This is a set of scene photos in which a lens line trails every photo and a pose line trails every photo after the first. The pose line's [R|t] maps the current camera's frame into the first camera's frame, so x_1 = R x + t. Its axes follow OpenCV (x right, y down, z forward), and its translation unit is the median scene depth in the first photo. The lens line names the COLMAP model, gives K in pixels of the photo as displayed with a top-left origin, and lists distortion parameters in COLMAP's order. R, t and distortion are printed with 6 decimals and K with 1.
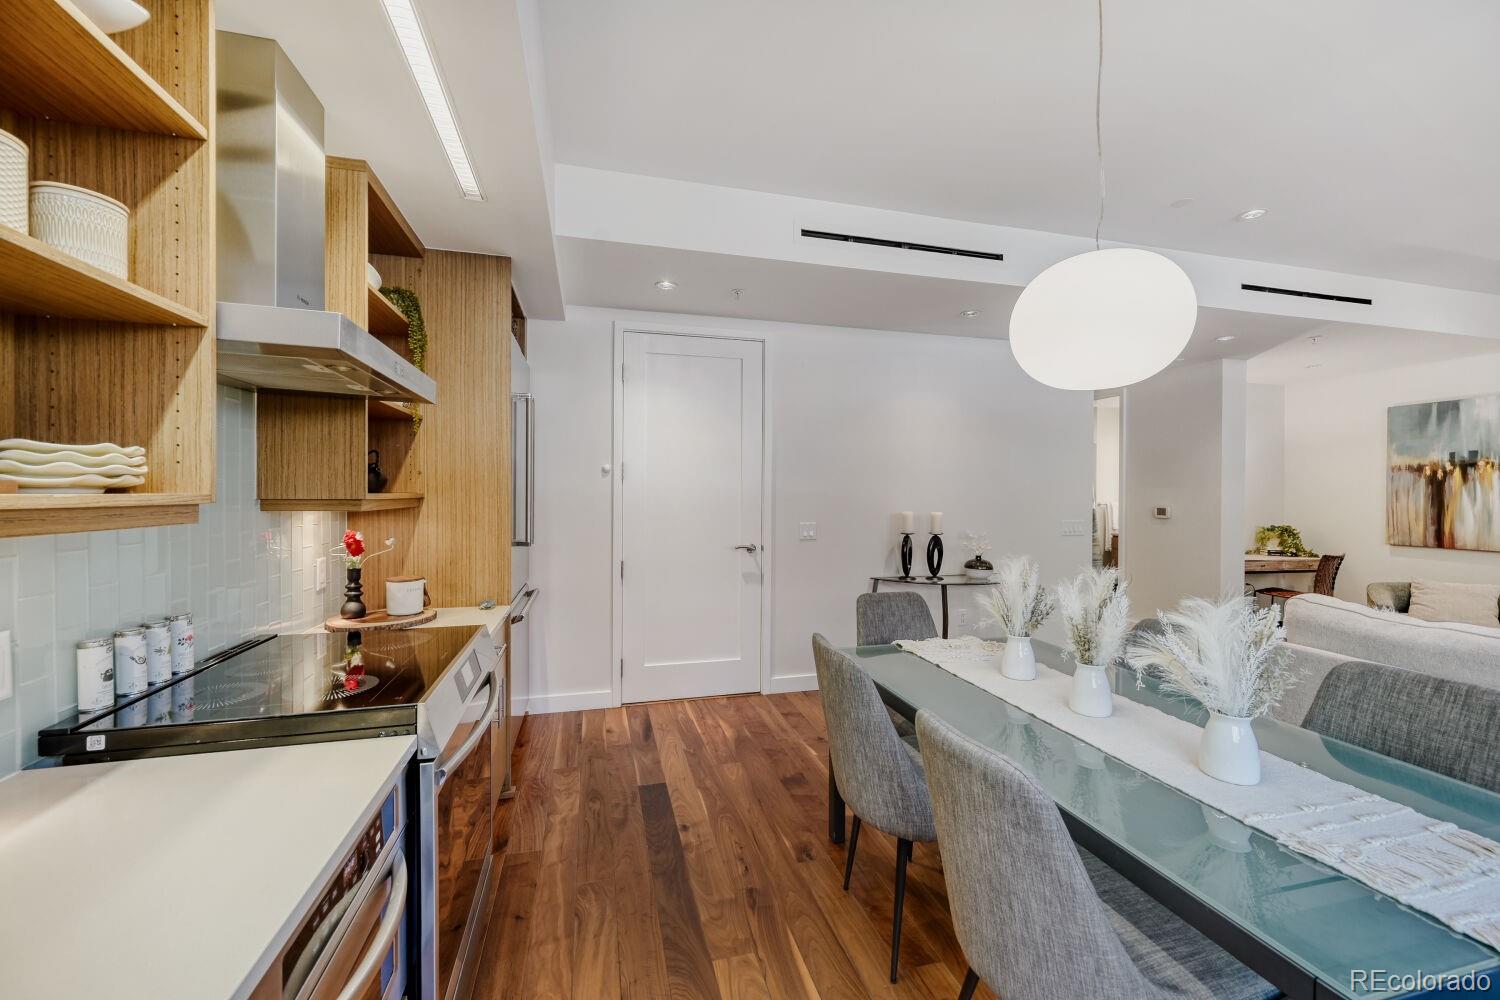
lens RADIAL K [[595.4, 0, 747.7], [0, 595.4, 495.9], [0, 0, 1]] dist [-0.002485, 0.001024]
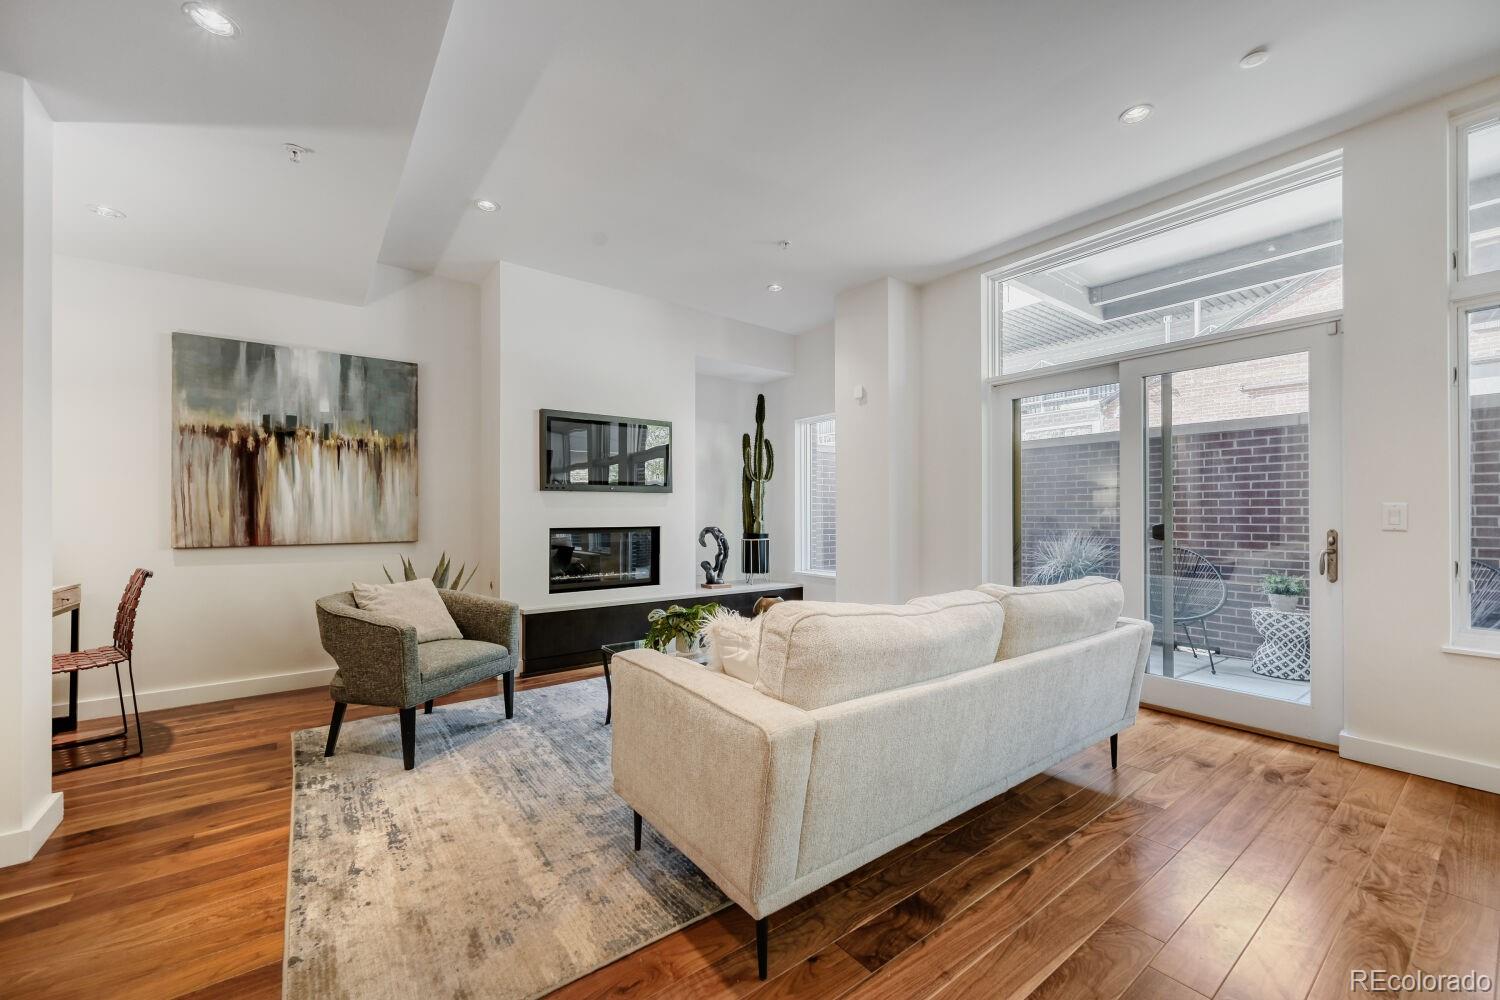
lens RADIAL K [[595.4, 0, 749.0], [0, 595.4, 508.5], [0, 0, 1]] dist [-0.002485, 0.001024]
pose [[-0.382528, 0.003186, 0.923938, 0.343593], [0.007019, 0.999975, -0.000542, 0.058392], [-0.923917, 0.006277, -0.382541, 0.904557]]
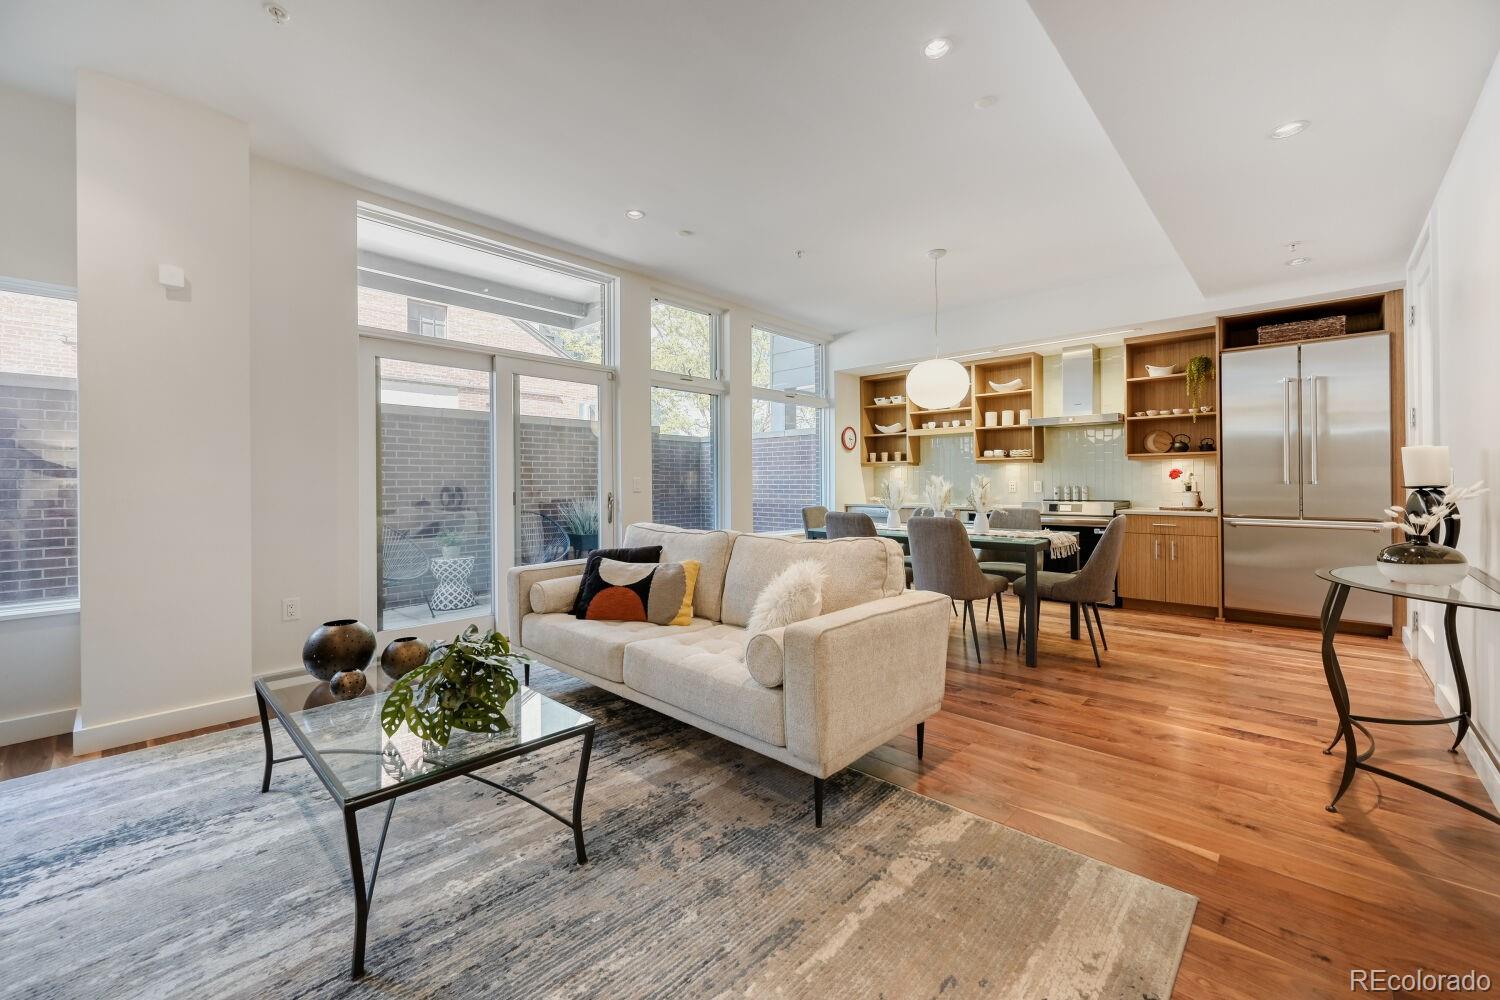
lens RADIAL K [[595.4, 0, 744.9], [0, 595.4, 473.7], [0, 0, 1]] dist [-0.002485, 0.001024]
pose [[-0.848410, -0.010957, -0.529226, 1.161767], [-0.004723, 0.999903, -0.013130, 0.064656], [0.529318, -0.008640, -0.848379, 1.185652]]
